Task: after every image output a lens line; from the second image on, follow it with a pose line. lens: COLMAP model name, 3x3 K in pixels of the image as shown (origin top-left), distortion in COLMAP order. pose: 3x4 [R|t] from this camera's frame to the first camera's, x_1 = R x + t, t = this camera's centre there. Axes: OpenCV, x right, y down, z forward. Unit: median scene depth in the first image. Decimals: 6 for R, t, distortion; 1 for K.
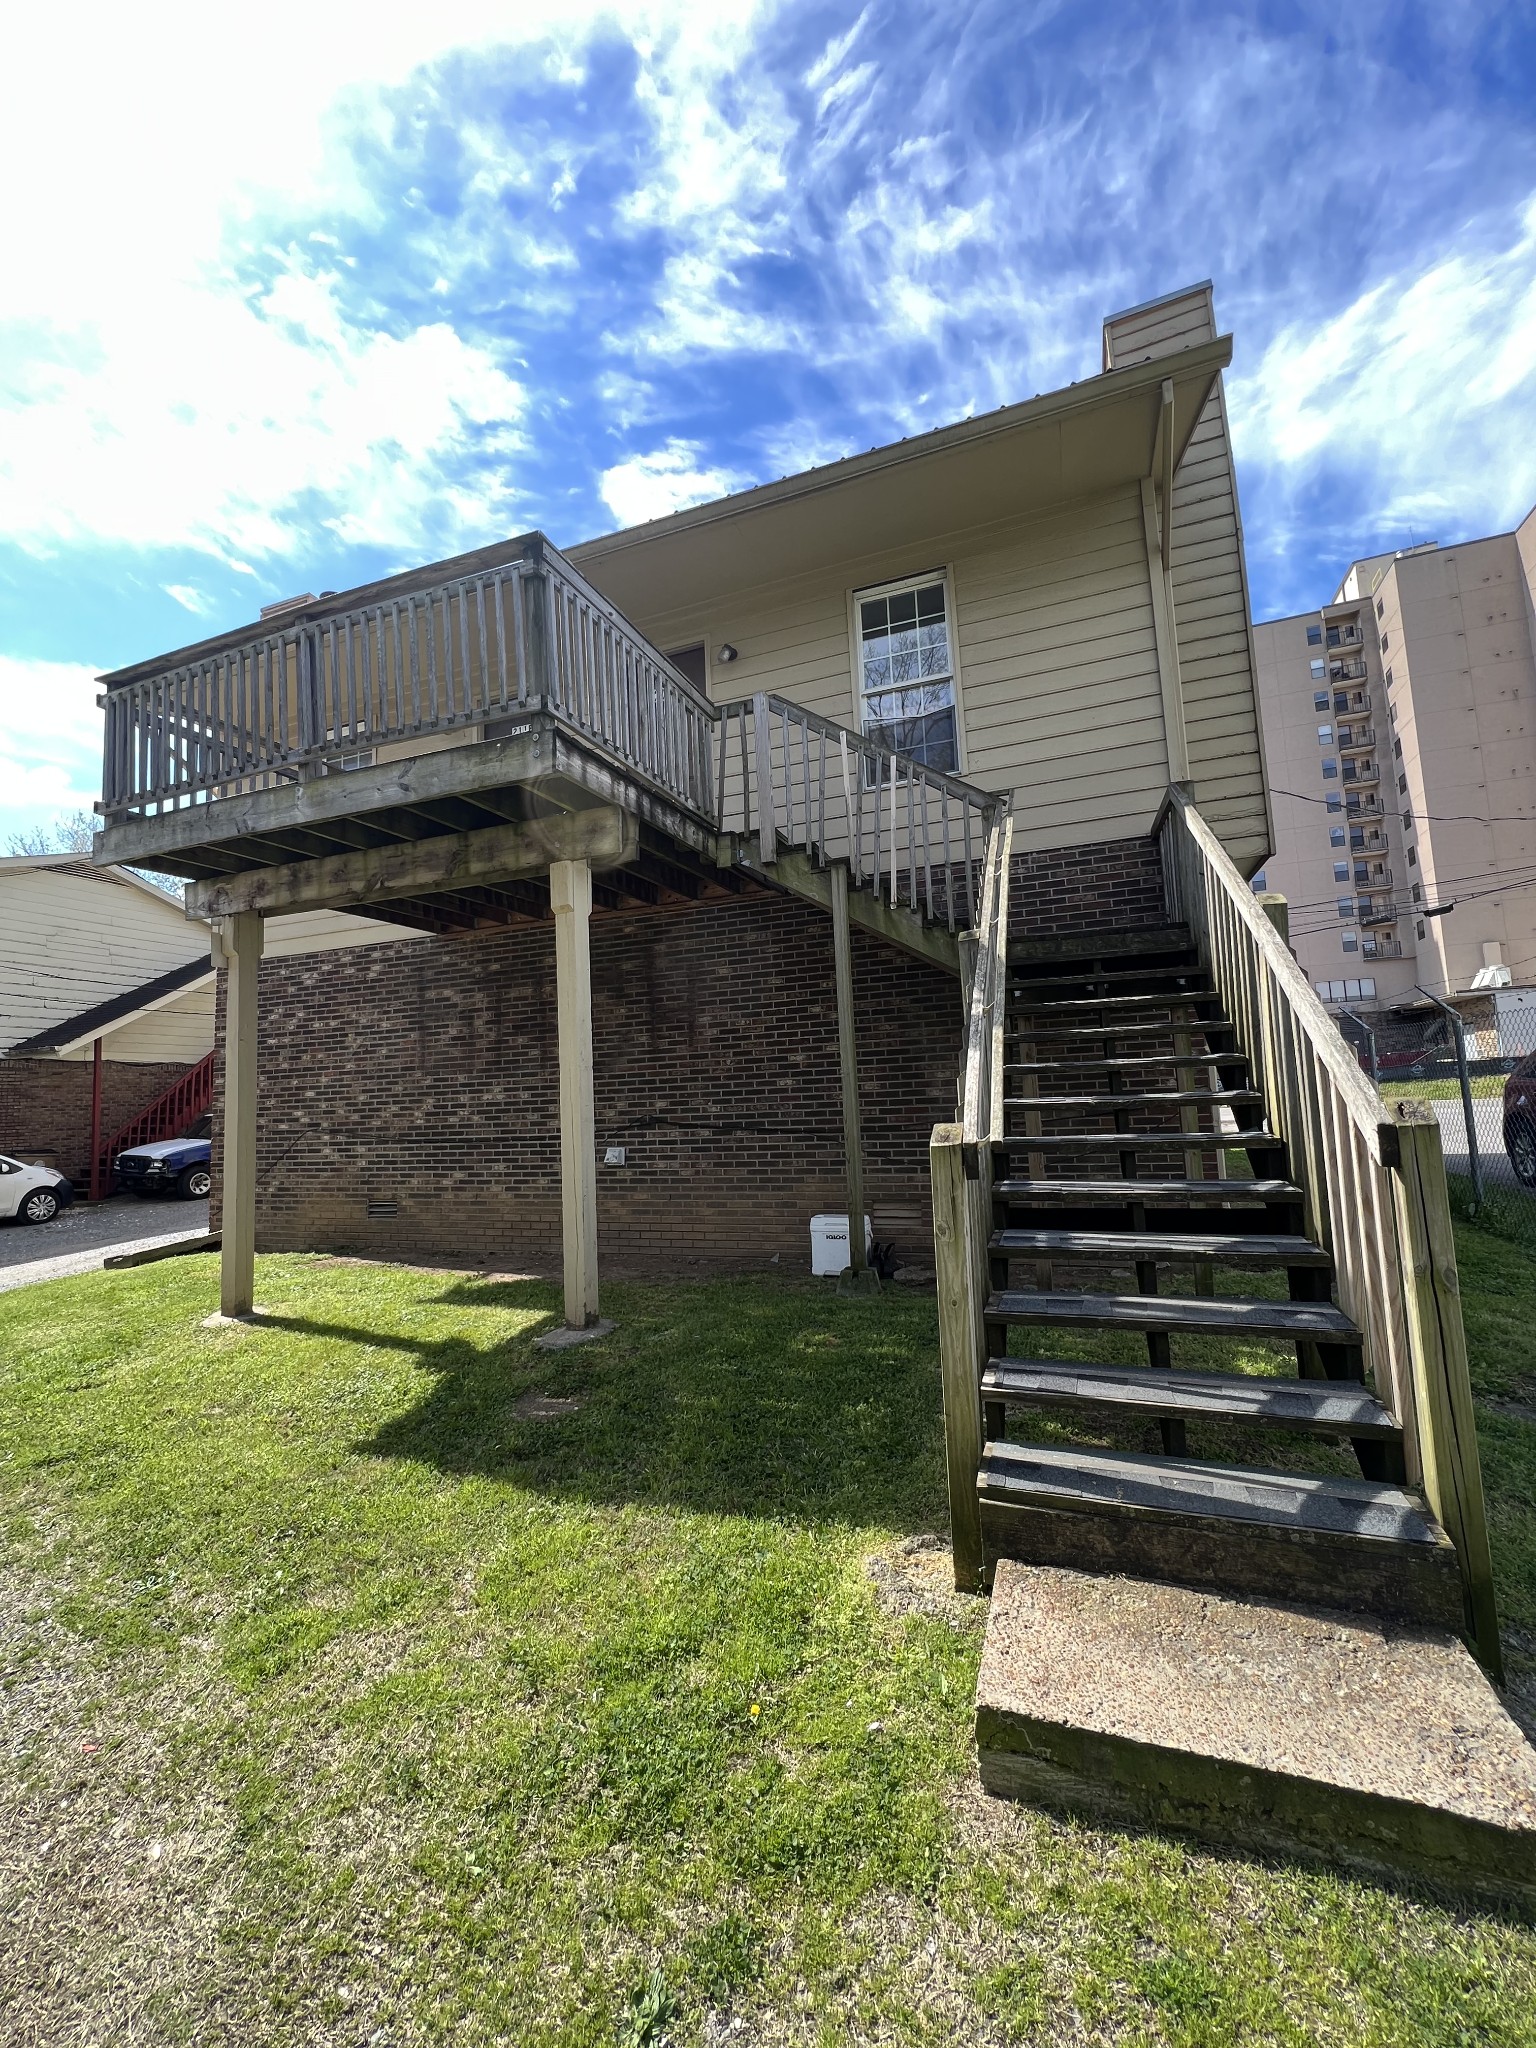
lens RADIAL K [[820.2, 0, 762.8], [0, 820.2, 1020.0], [0, 0, 1]] dist [0.000222, 0.000023]
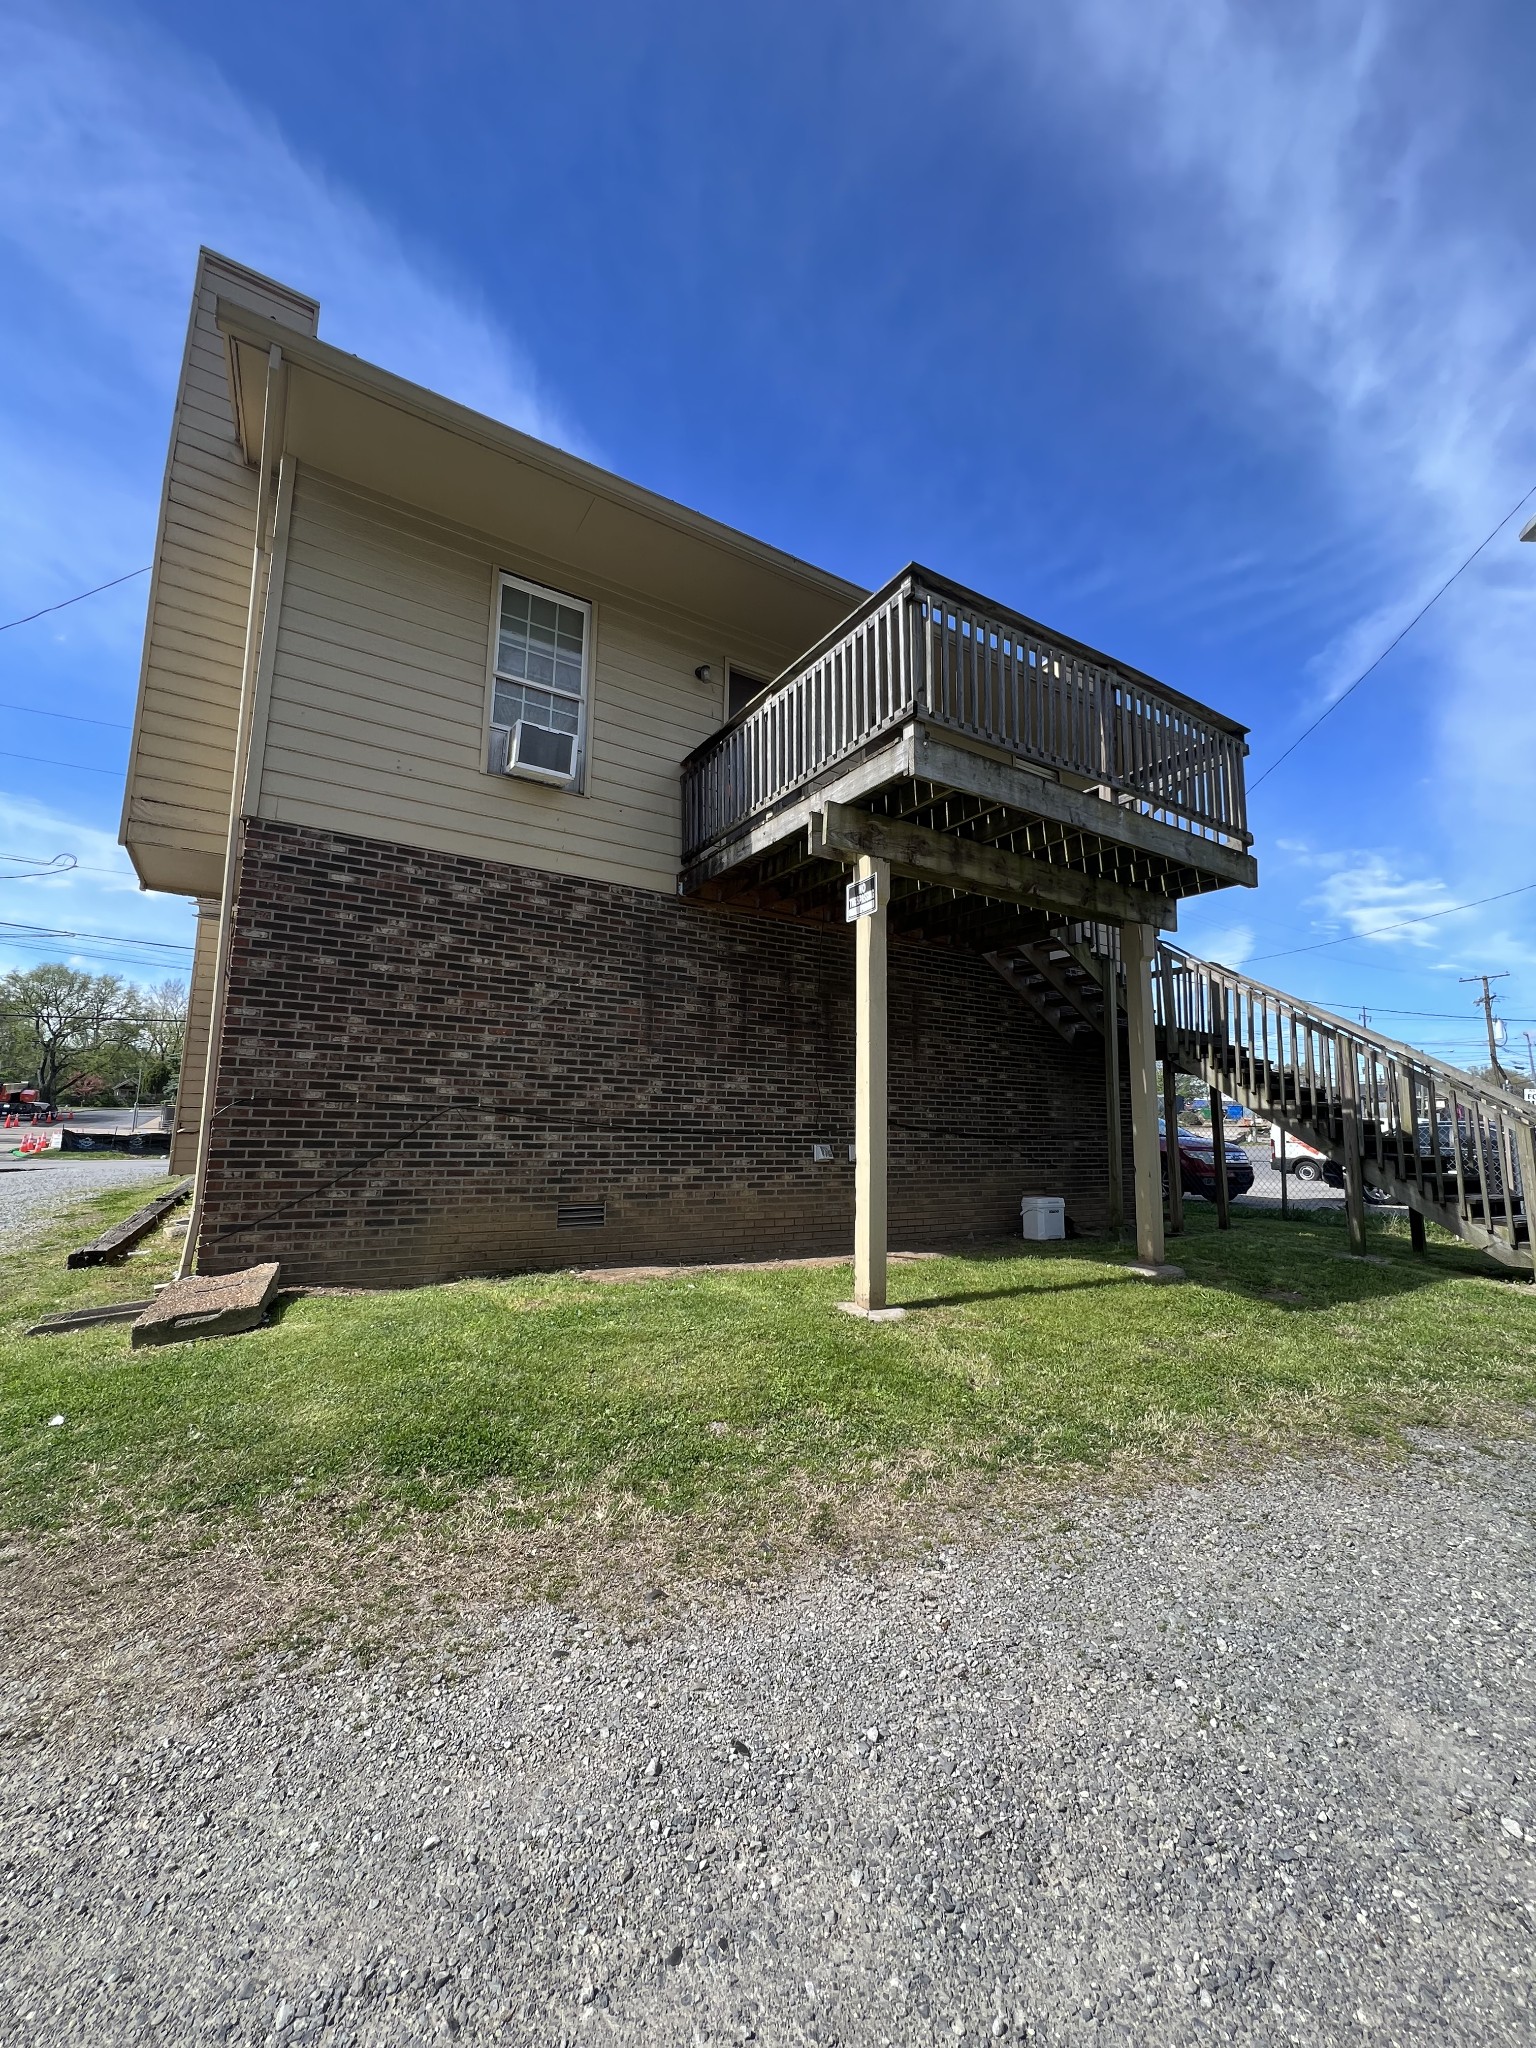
lens RADIAL K [[820.2, 0, 762.8], [0, 820.2, 1020.0], [0, 0, 1]] dist [0.000222, 0.000023]
pose [[0.610187, 0.162456, 0.775422, -1.023855], [-0.116506, 0.986510, -0.115000, 0.120858], [-0.783644, -0.020169, 0.620883, 0.394255]]
